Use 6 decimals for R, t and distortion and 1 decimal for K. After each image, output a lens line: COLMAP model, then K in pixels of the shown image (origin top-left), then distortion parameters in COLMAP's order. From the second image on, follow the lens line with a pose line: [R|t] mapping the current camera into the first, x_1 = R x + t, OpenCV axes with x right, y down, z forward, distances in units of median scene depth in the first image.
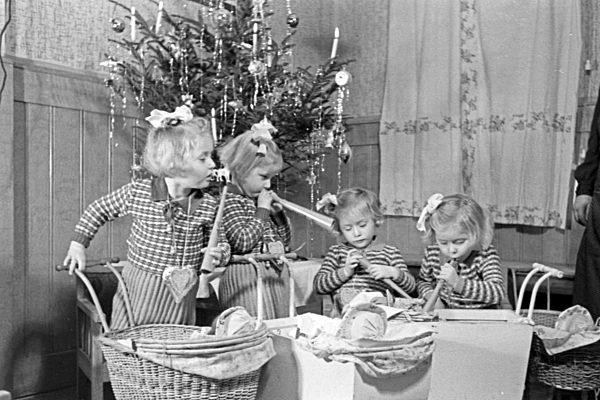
lens RADIAL K [[675.2, 0, 294.5], [0, 675.2, 197.0], [0, 0, 1]] dist [0.048514, 0.000000]
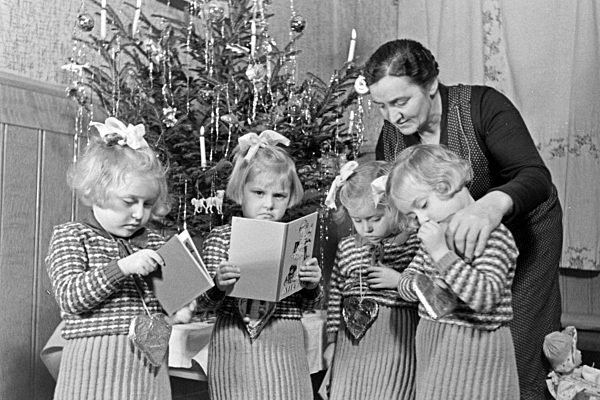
lens RADIAL K [[675.2, 0, 282.6], [0, 675.2, 190.8], [0, 0, 1]] dist [0.048514, 0.000000]
pose [[0.999985, -0.001280, 0.005347, -0.027340], [0.001652, 0.997534, -0.070168, 0.005050], [-0.005244, 0.070176, 0.997521, 0.194712]]
